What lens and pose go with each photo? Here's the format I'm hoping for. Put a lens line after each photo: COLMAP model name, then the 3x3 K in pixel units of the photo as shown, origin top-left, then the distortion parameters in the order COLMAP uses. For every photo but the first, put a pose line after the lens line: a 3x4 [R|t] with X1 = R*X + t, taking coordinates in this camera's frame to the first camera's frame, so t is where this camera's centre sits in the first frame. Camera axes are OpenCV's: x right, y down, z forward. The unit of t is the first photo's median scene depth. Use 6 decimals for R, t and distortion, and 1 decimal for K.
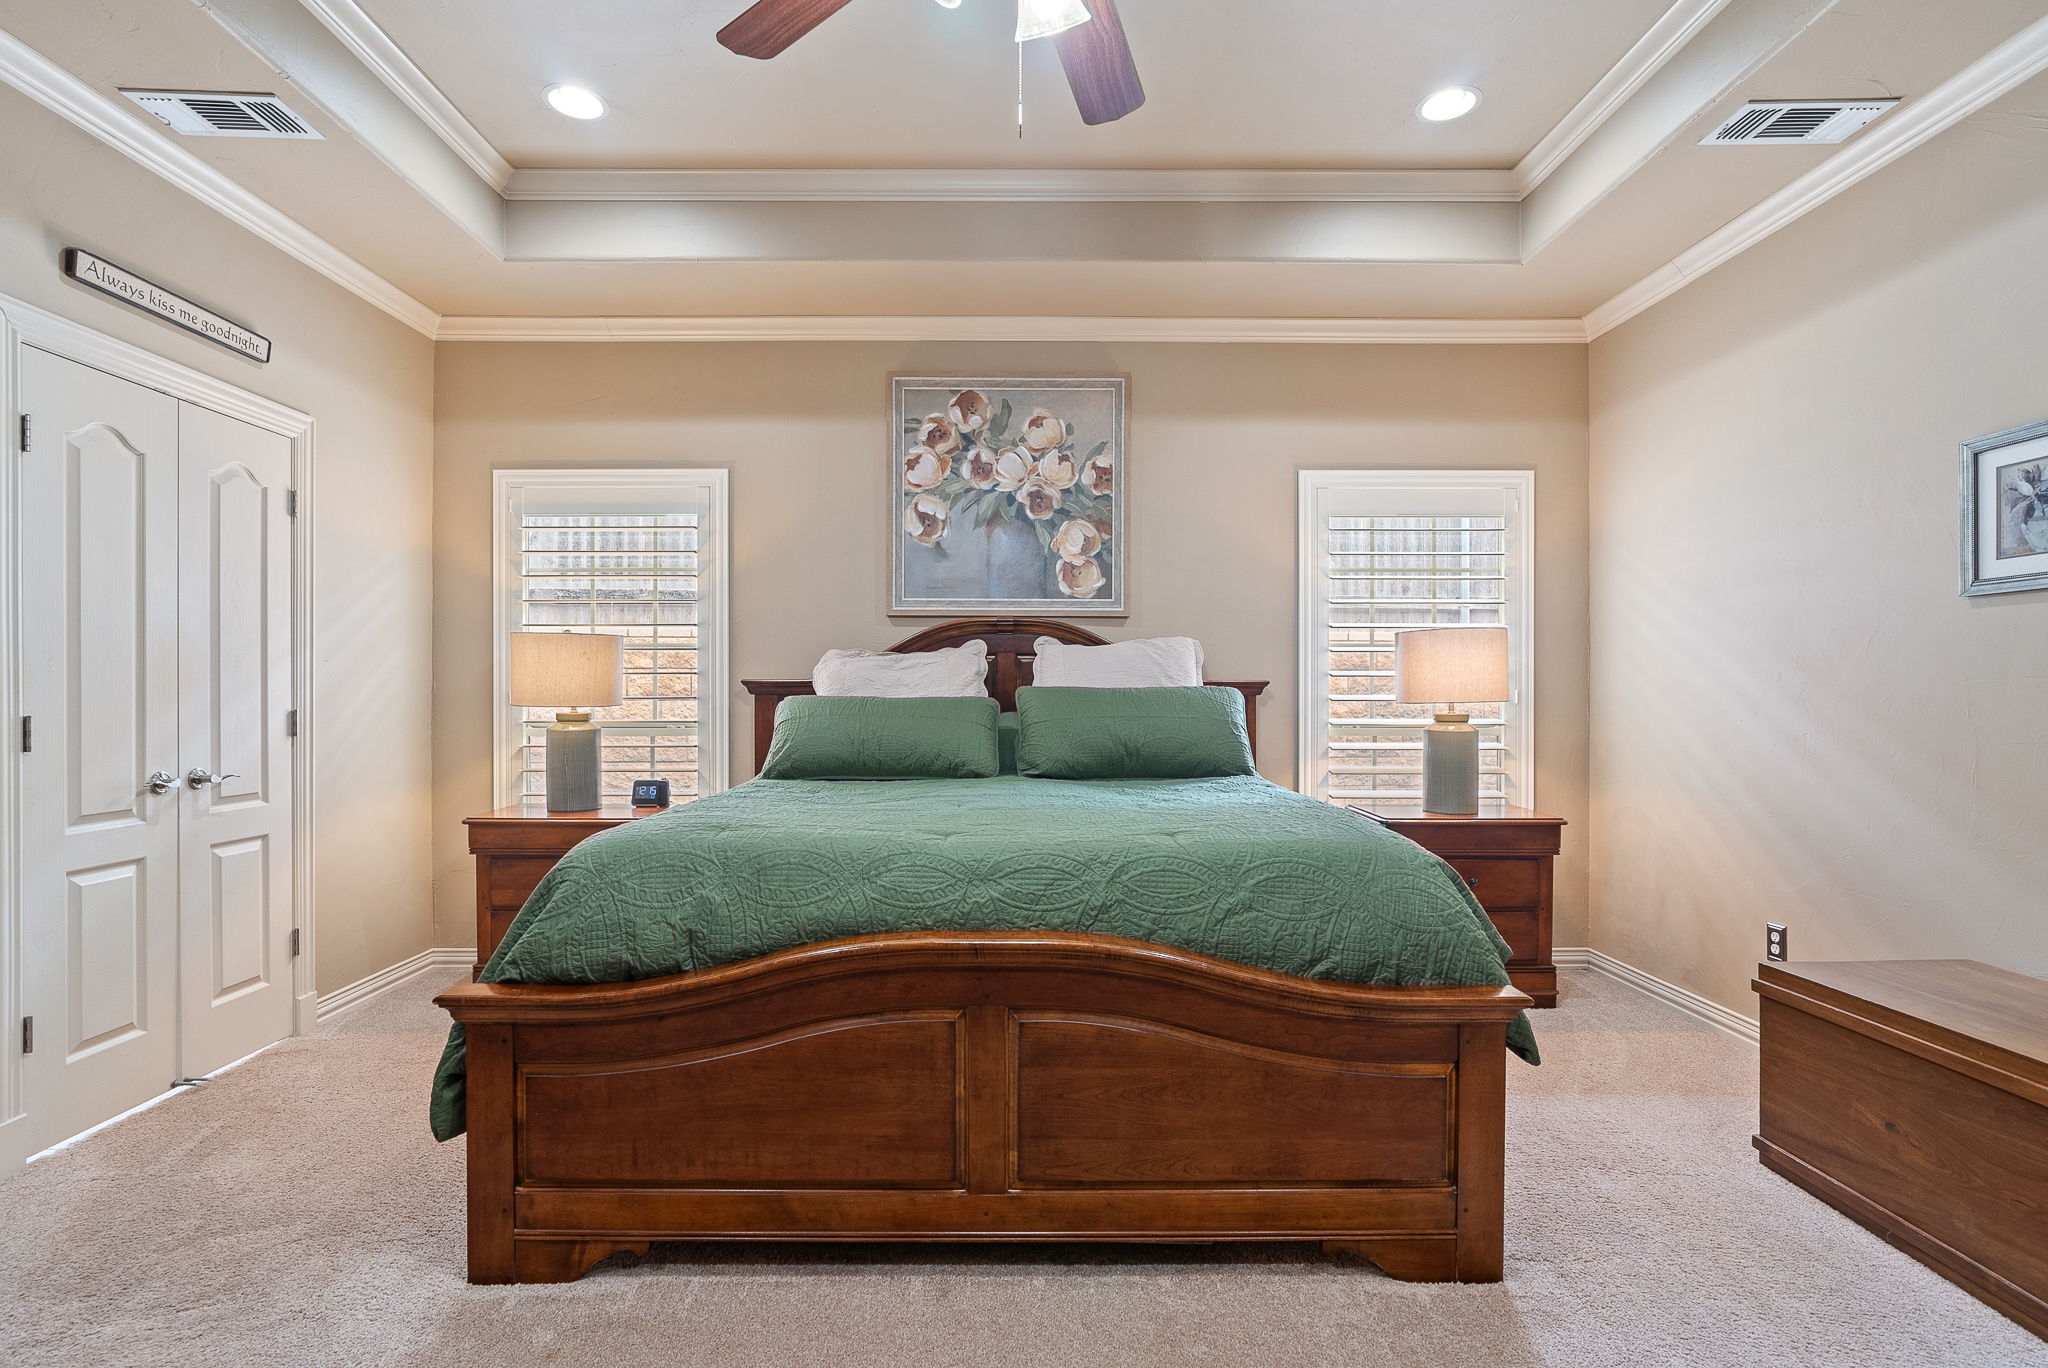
lens RADIAL K [[982.9, 0, 1020.1], [0, 982.9, 696.0], [0, 0, 1]] dist [-0.017197, 0.008366]
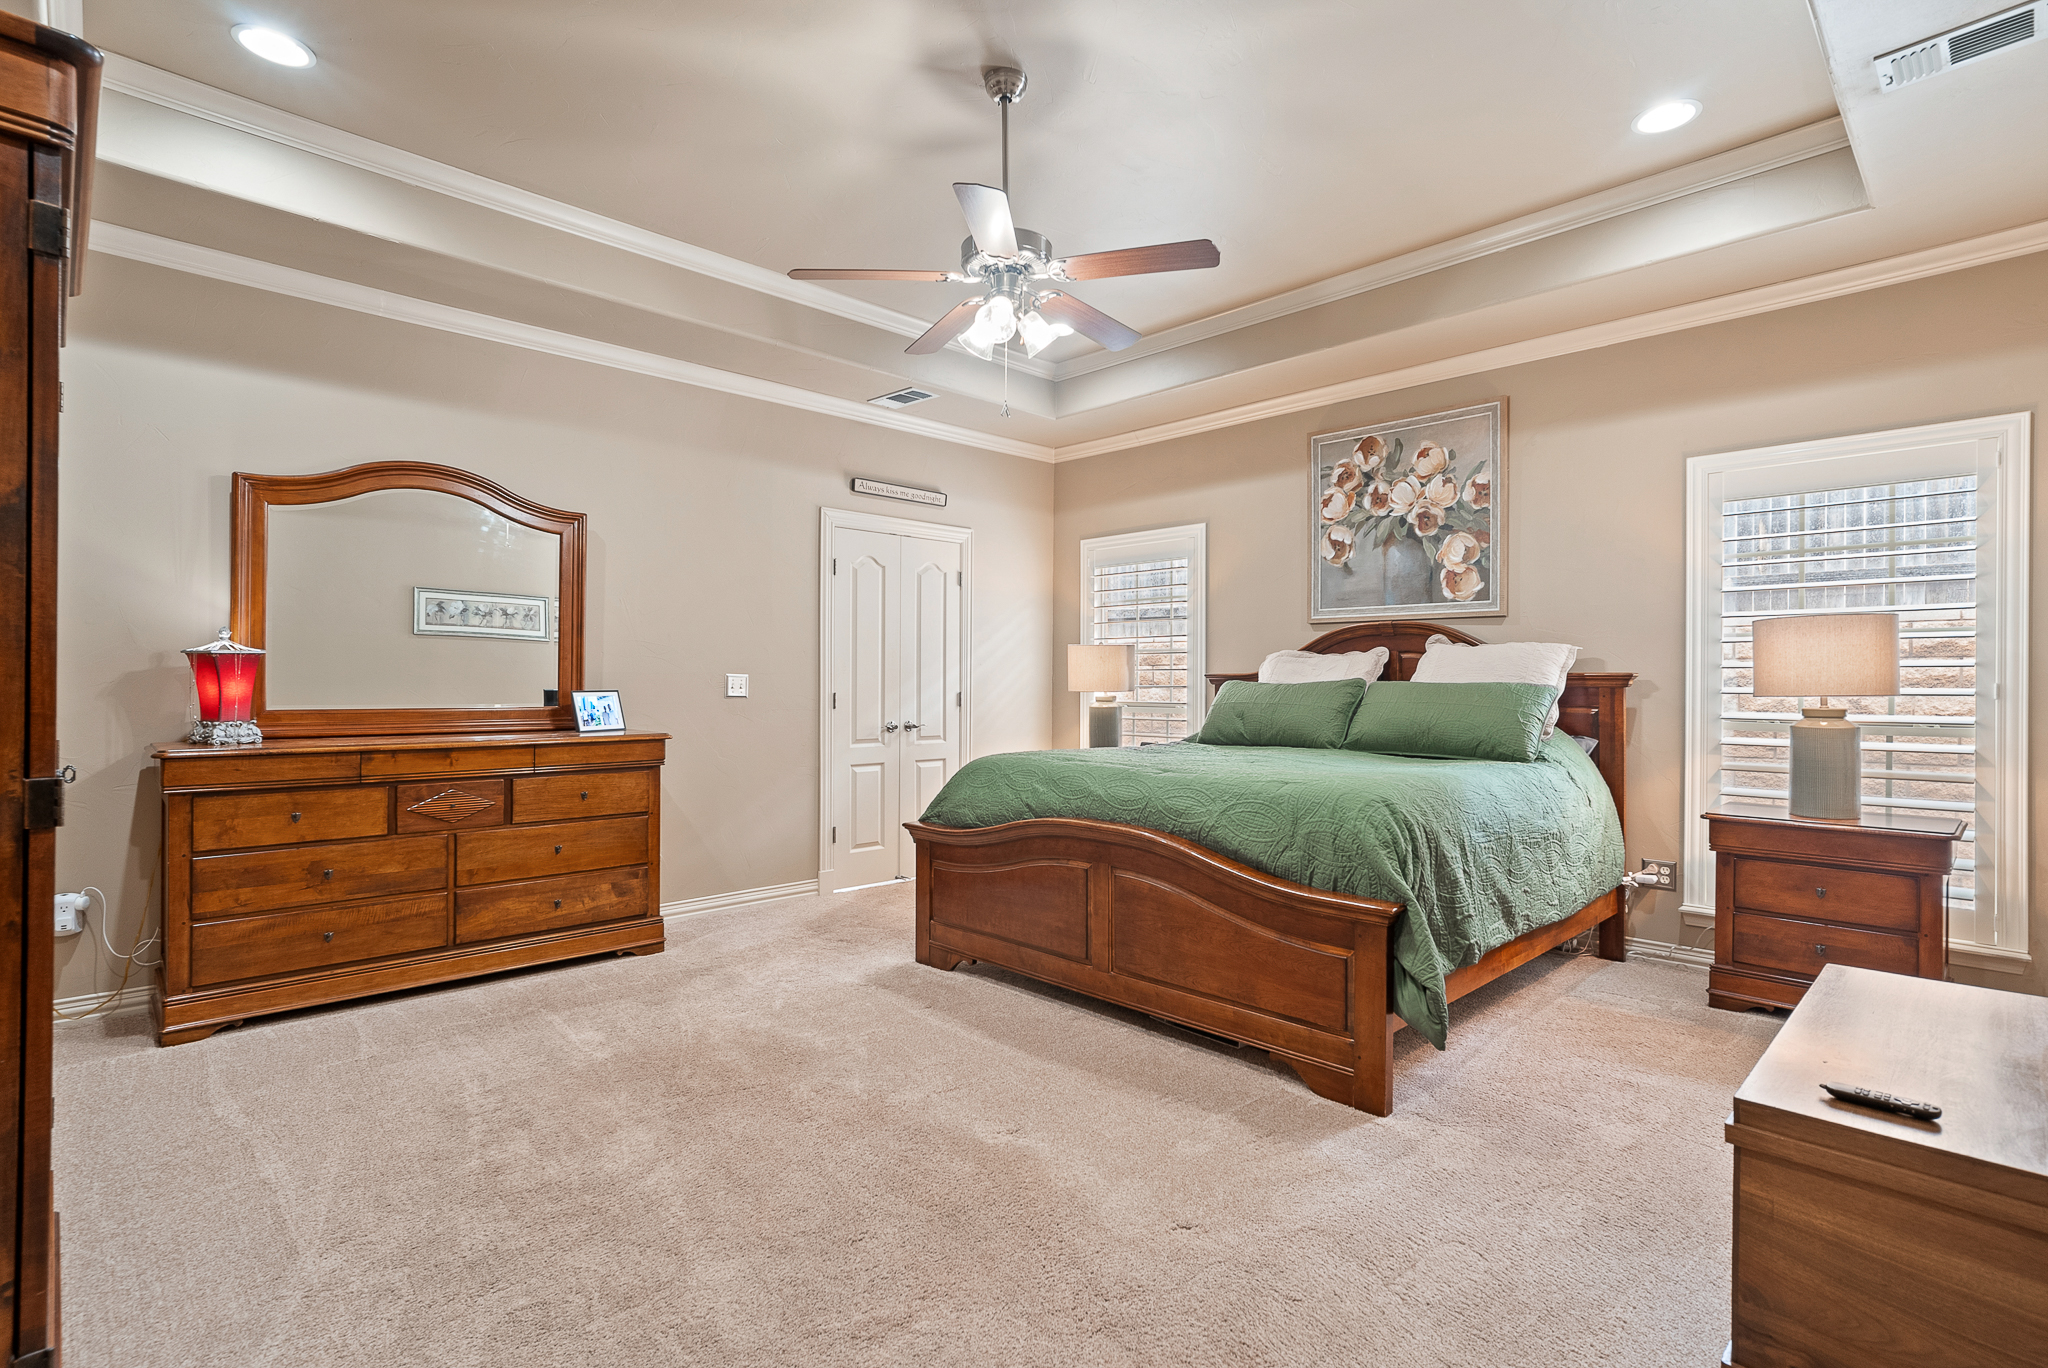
lens RADIAL K [[982.9, 0, 1054.5], [0, 982.9, 679.1], [0, 0, 1]] dist [-0.017197, 0.008366]
pose [[0.707959, 0.000262, -0.706253, 0.574865], [-0.005631, 0.999970, -0.005273, -0.000578], [0.706231, 0.007710, 0.707940, -0.149791]]
